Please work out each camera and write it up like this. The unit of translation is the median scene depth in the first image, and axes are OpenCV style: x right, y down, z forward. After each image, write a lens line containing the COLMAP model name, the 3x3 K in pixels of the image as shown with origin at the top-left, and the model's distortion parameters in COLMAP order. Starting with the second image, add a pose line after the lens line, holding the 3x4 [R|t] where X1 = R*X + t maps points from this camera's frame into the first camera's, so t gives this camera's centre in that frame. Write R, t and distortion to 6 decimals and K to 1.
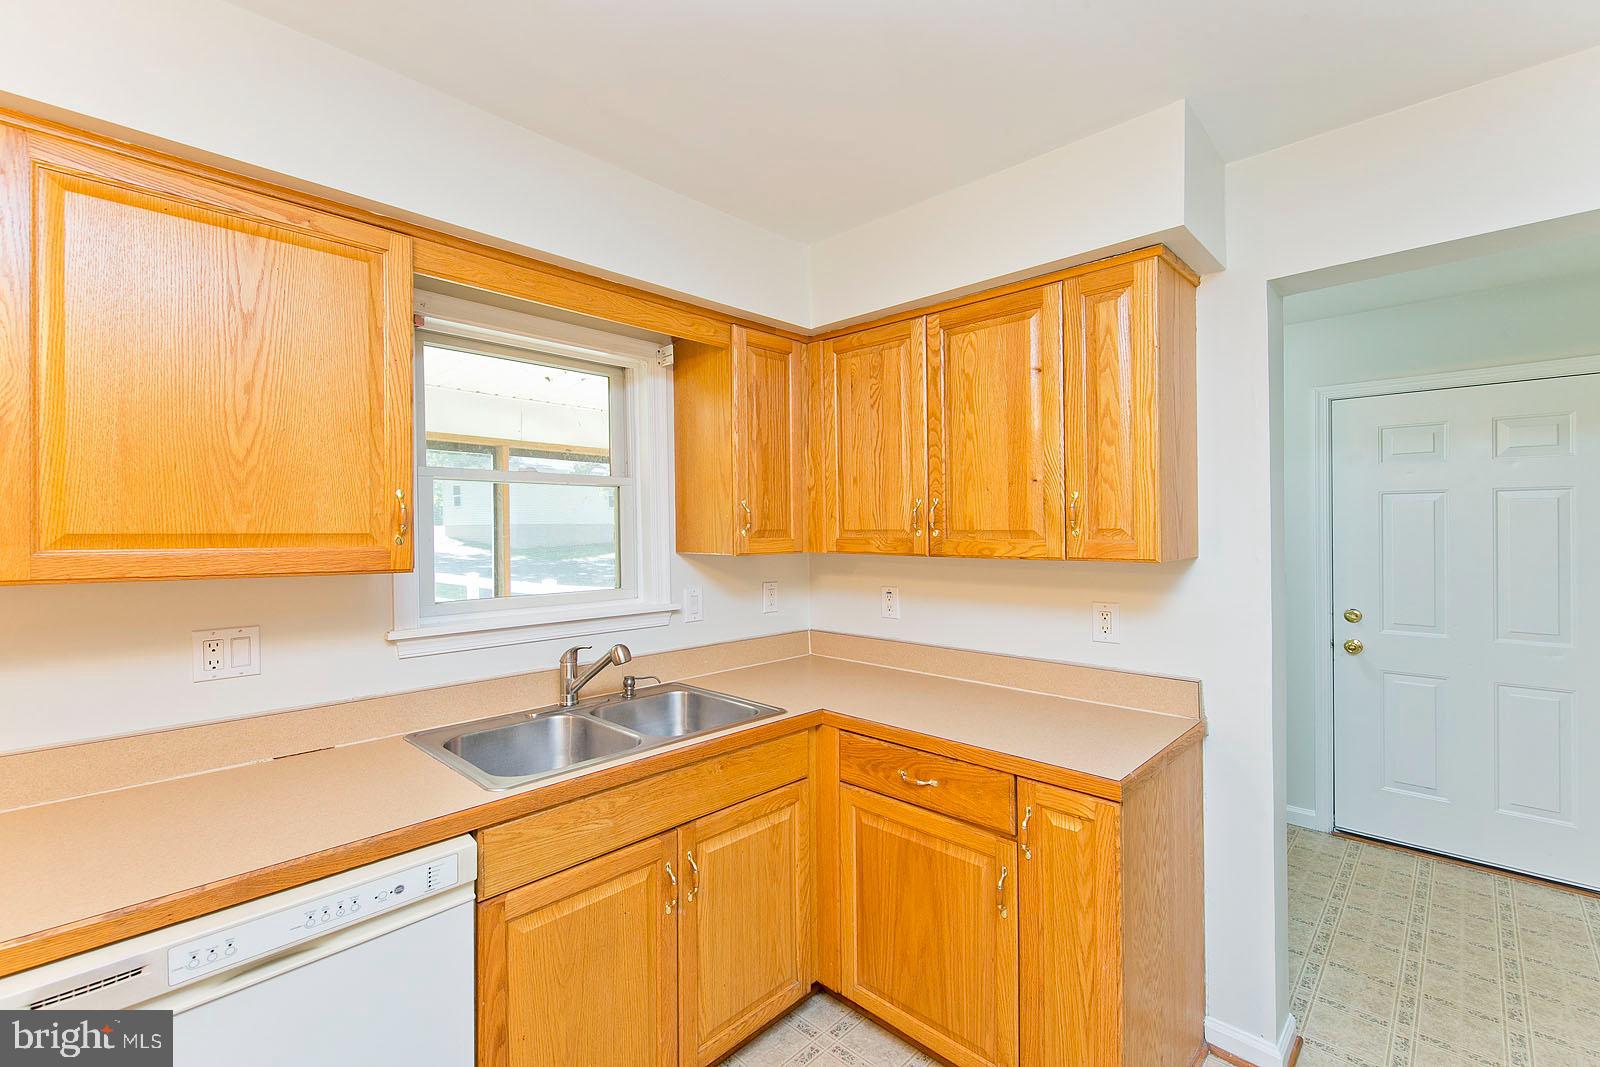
lens RADIAL K [[683.9, 0, 829.3], [0, 683.9, 527.9], [0, 0, 1]] dist [0.001393, -0.000228]
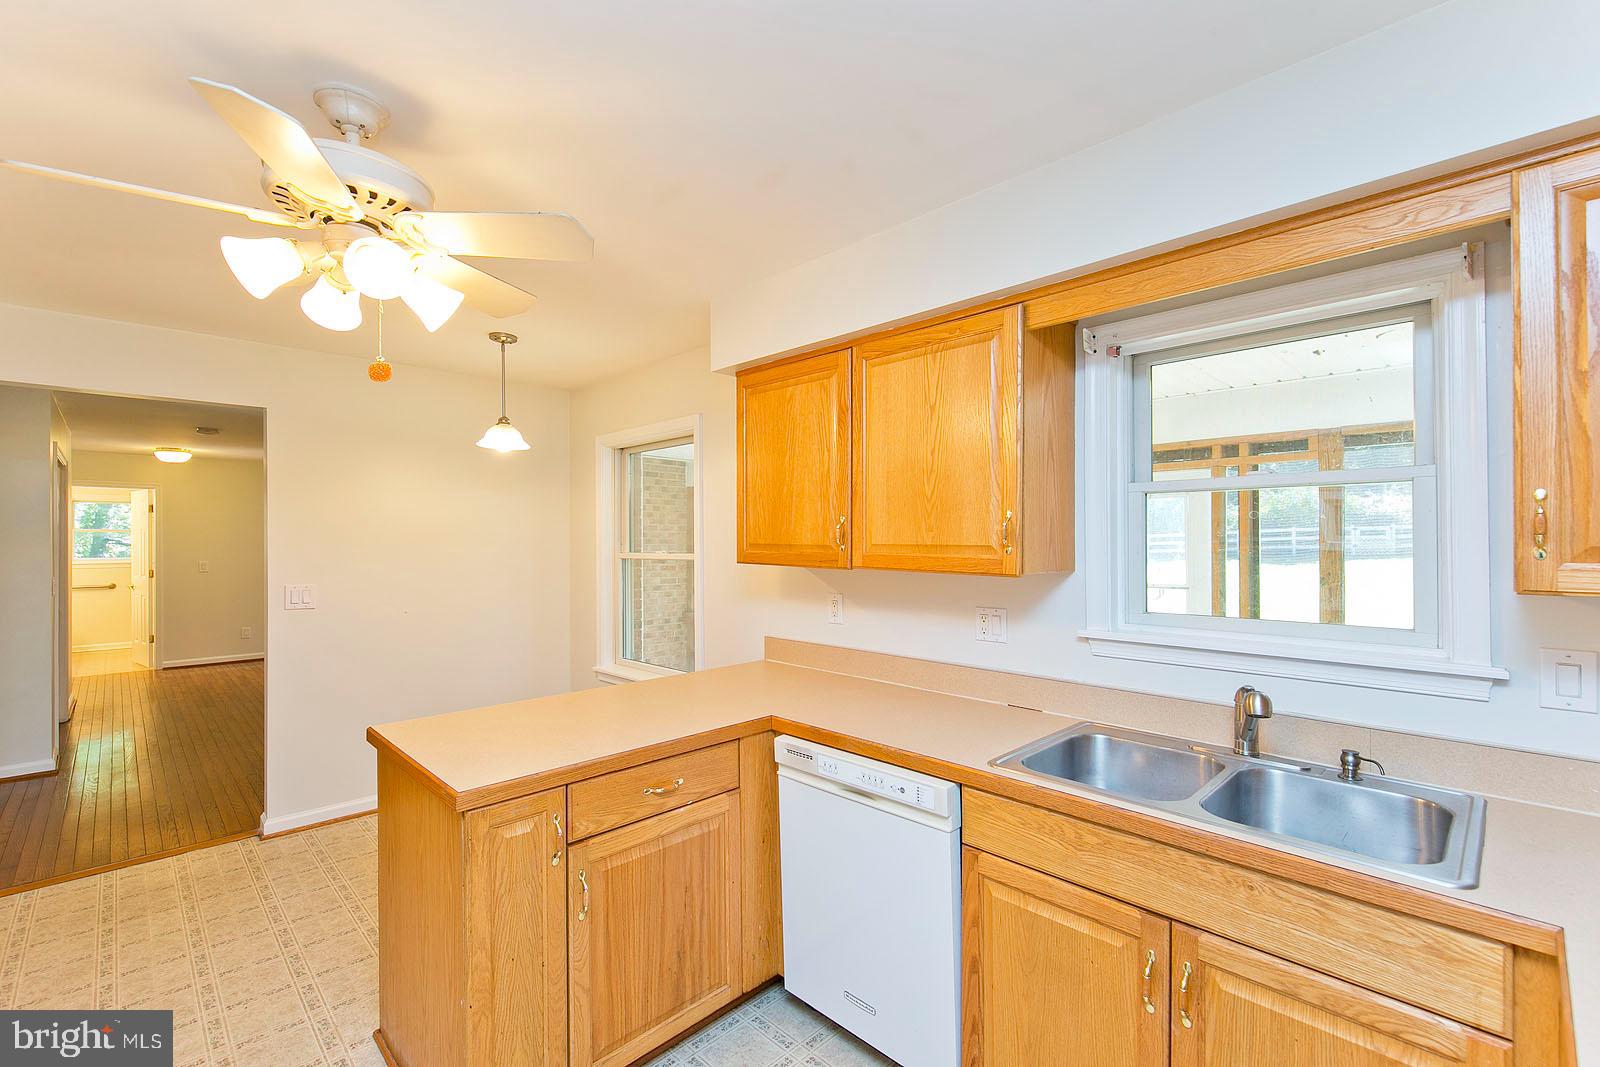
lens RADIAL K [[692.5, 0, 761.5], [0, 692.5, 537.5], [0, 0, 1]] dist [0.000917, -0.000448]
pose [[-0.081777, 0.001833, -0.996649, 0.492912], [0.003629, 0.999992, 0.001542, -0.007804], [0.996644, -0.003490, -0.081783, 0.471887]]
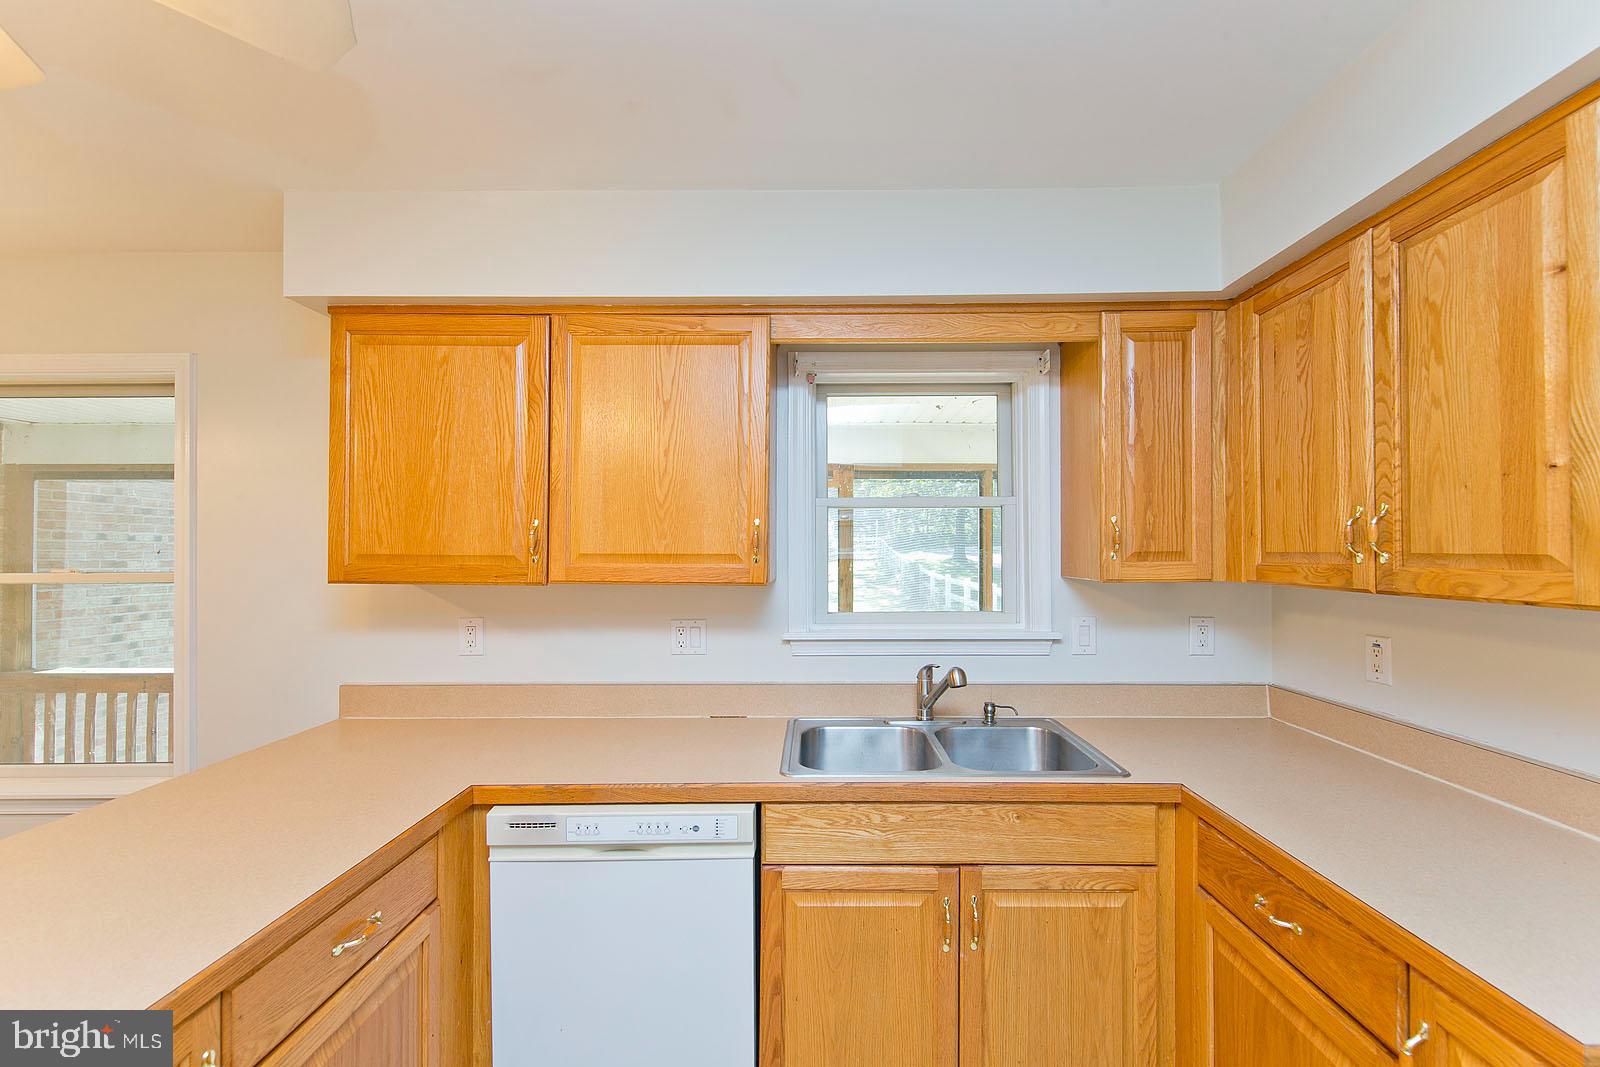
lens RADIAL K [[709.6, 0, 819.8], [0, 709.6, 542.7], [0, 0, 1]] dist [0.001961, -0.000429]
pose [[0.673328, -0.005534, -0.739323, 0.300635], [0.000806, 0.999977, -0.006751, -0.002878], [0.739343, 0.003950, 0.673317, 0.151799]]
